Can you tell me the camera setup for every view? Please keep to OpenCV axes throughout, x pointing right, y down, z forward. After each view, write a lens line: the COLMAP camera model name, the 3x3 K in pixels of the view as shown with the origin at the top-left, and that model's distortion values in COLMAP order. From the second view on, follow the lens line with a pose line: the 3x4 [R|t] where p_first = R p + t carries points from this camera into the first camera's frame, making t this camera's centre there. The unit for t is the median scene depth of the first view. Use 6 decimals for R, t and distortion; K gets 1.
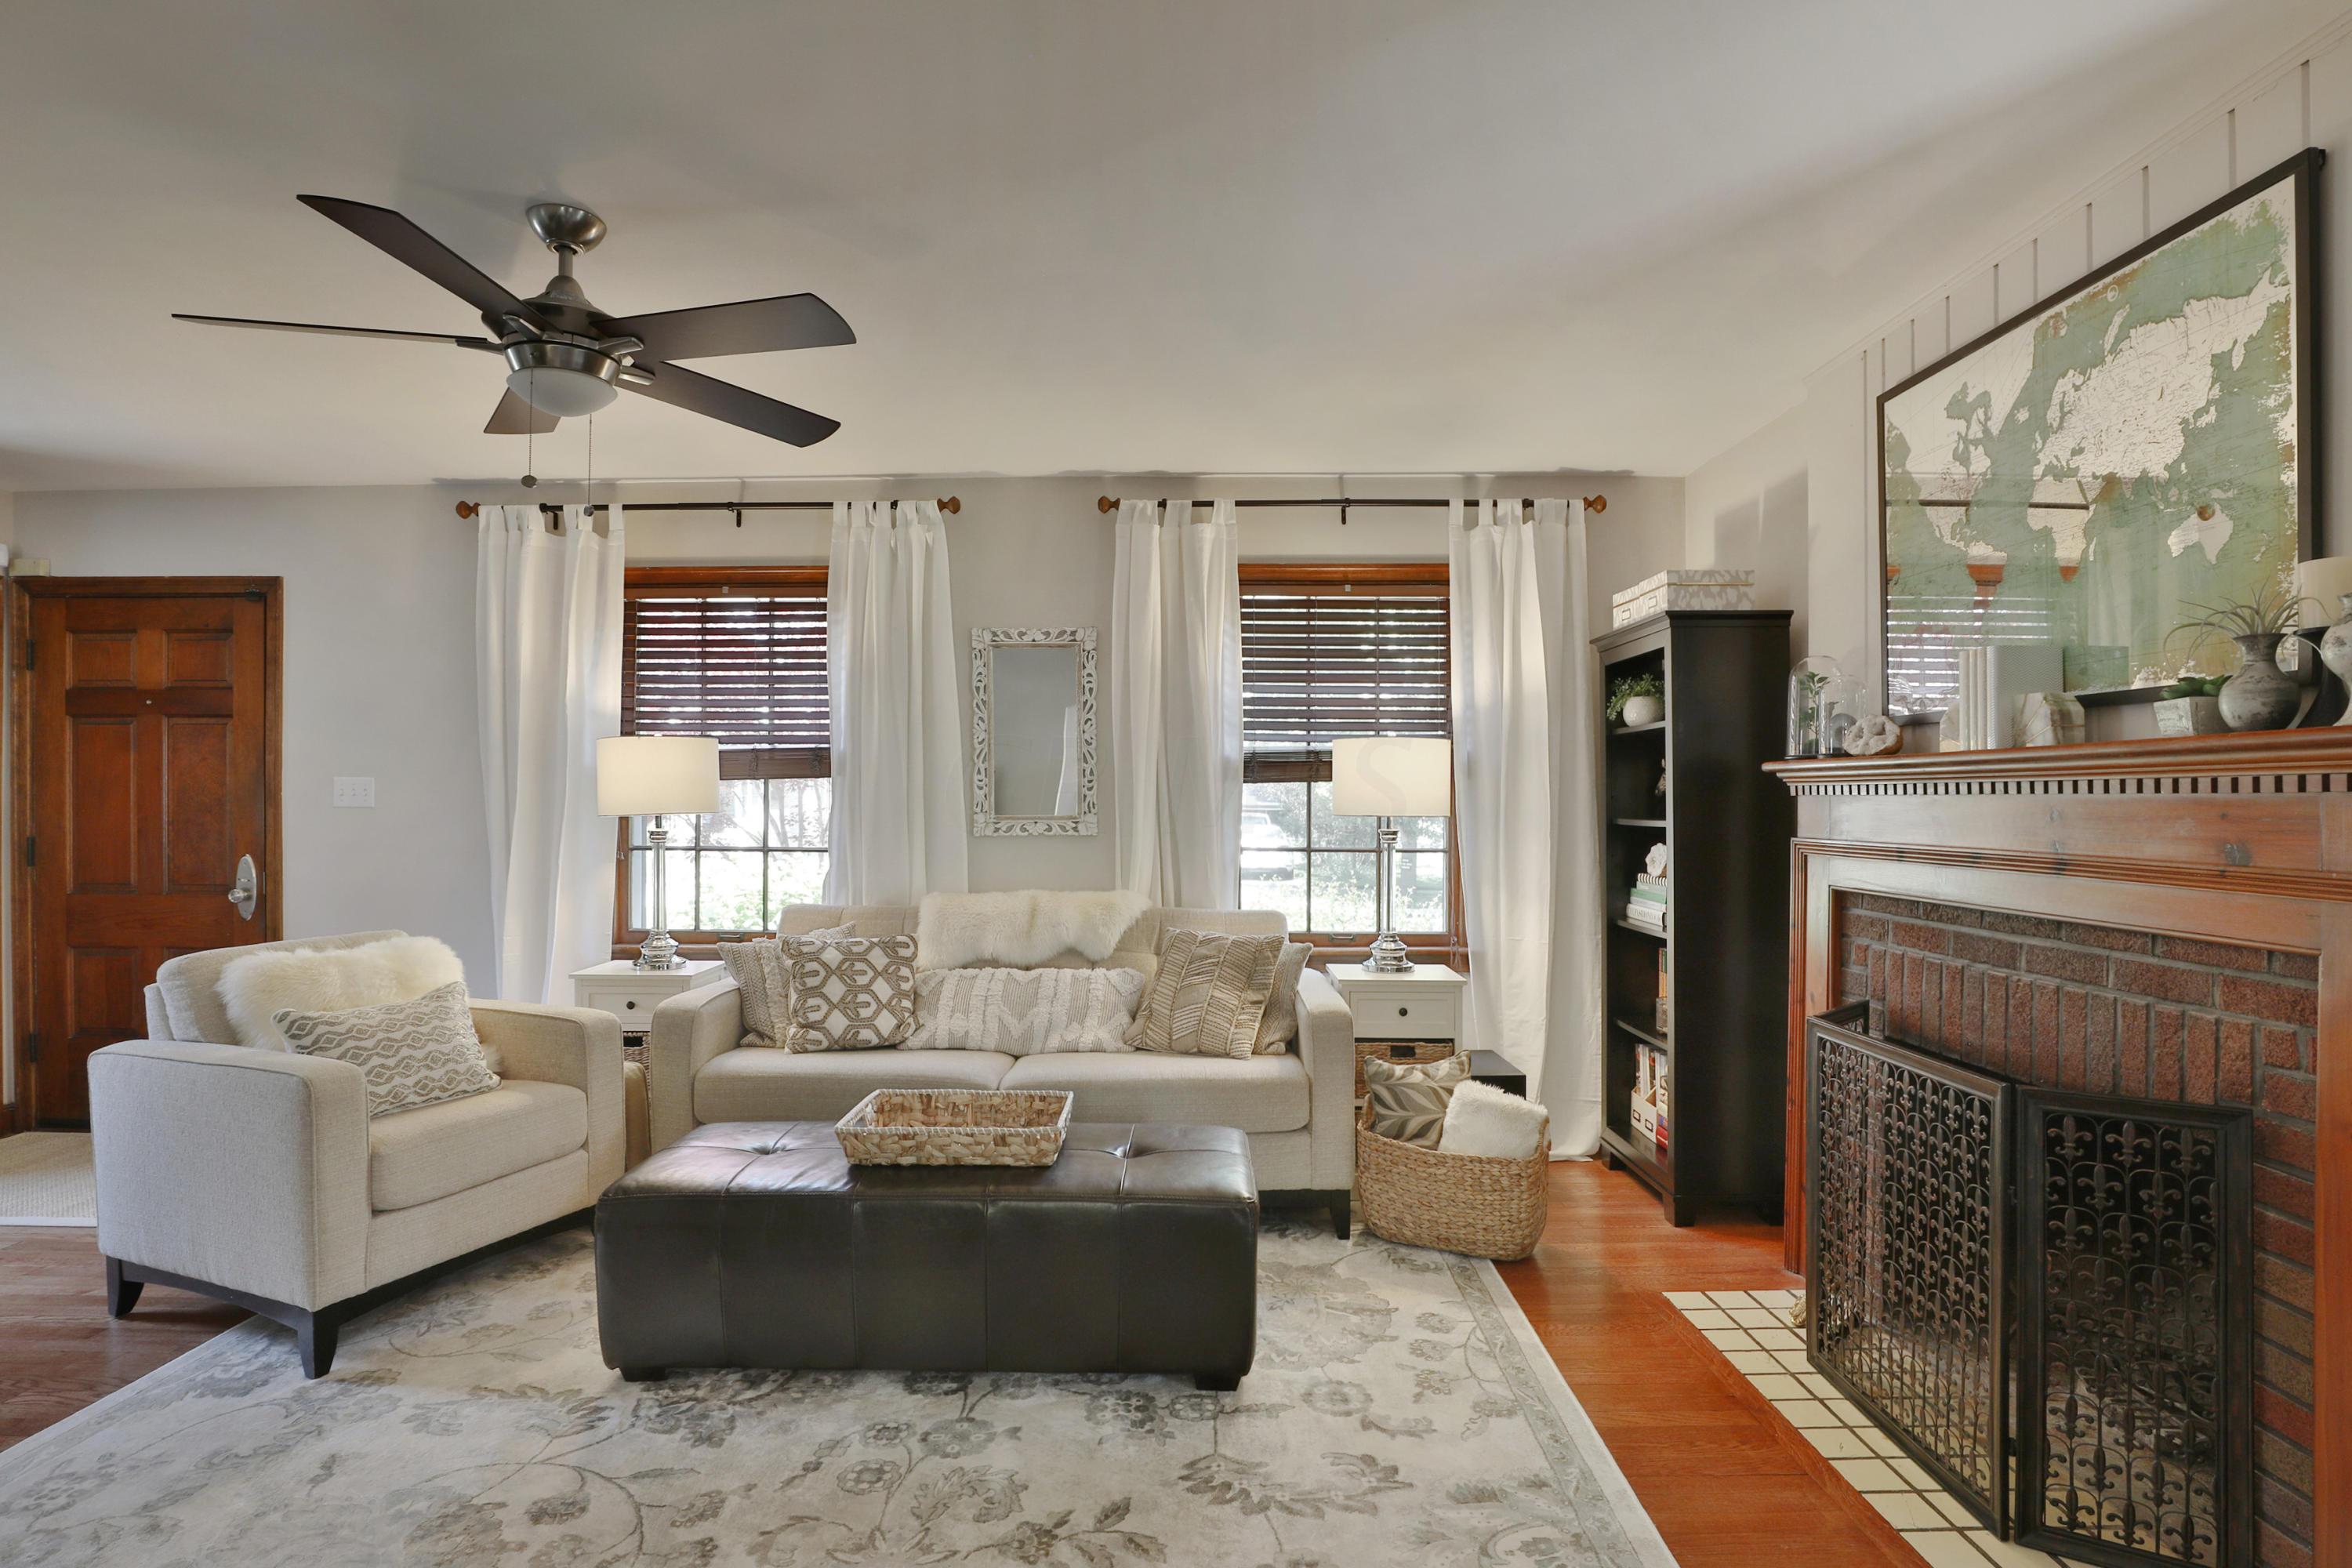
lens RADIAL K [[1198.4, 0, 1175.6], [0, 1198.4, 790.0], [0, 0, 1]] dist [-0.021241, 0.003033]
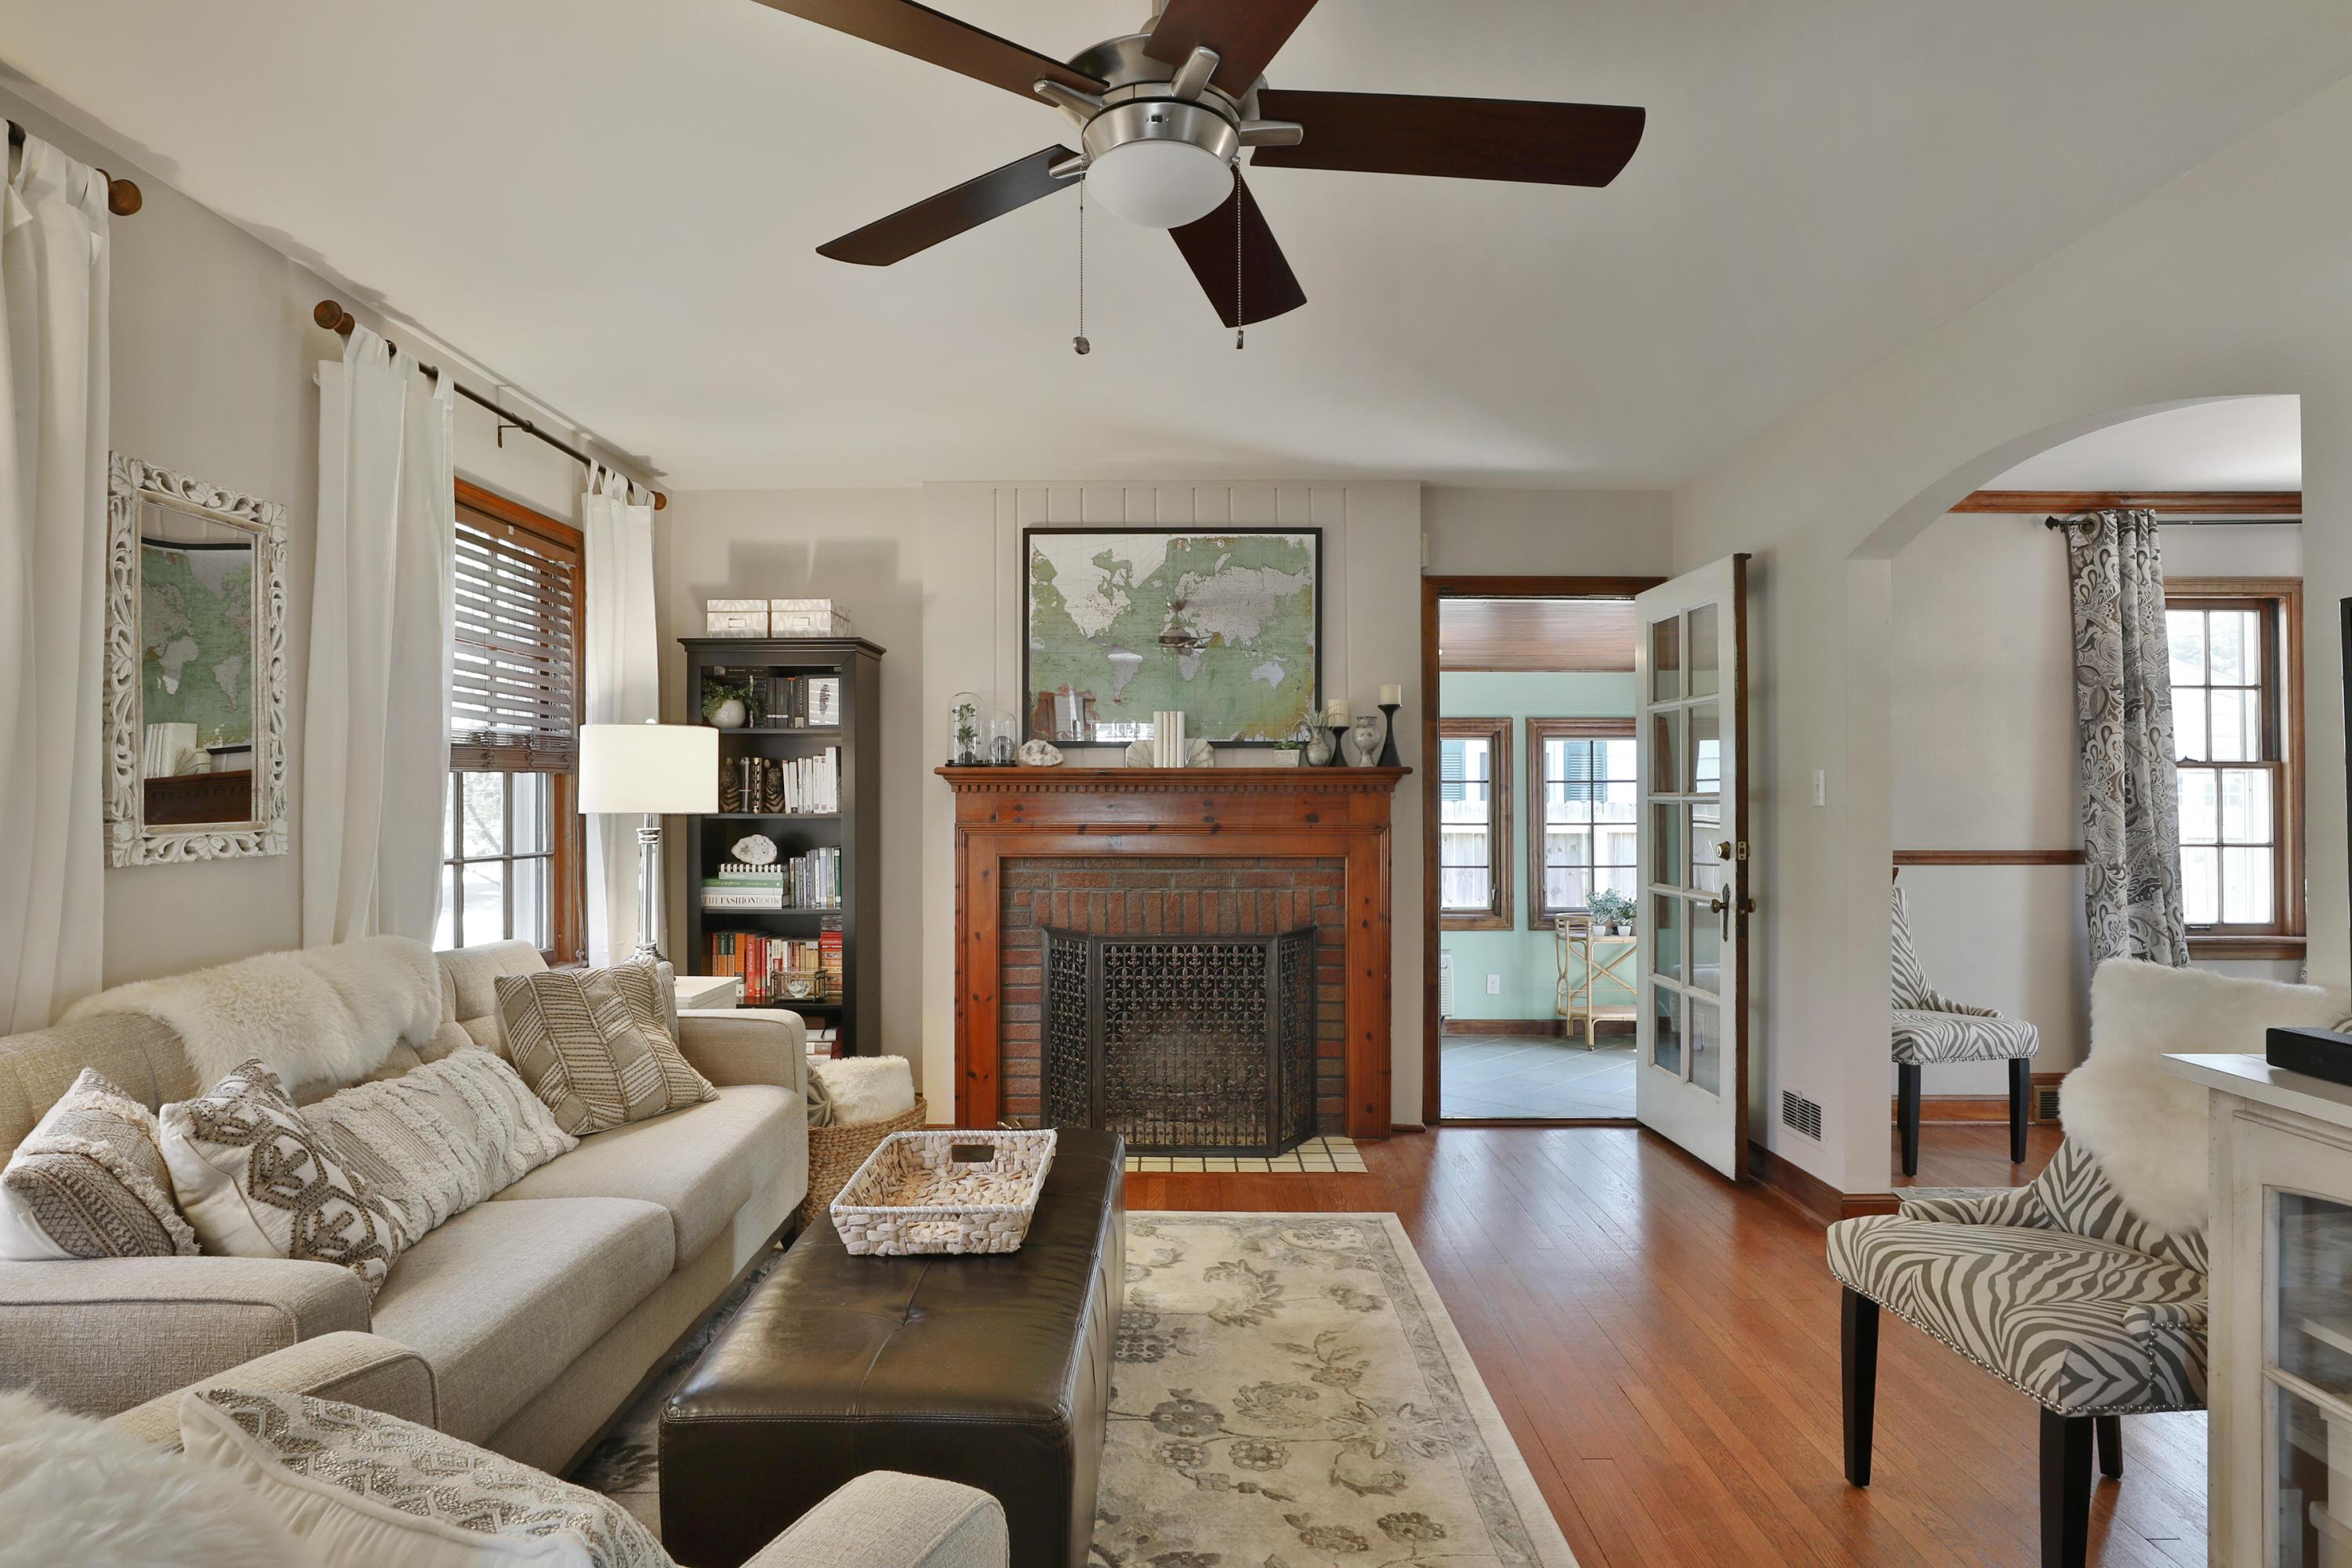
lens RADIAL K [[1259.4, 0, 1174.9], [0, 1259.4, 790.7], [0, 0, 1]] dist [-0.024386, 0.000525]
pose [[-0.011313, 0.004800, 0.999924, -1.206880], [-0.006262, 0.999969, -0.004871, 0.010700], [-0.999916, -0.006316, -0.011283, 0.984320]]
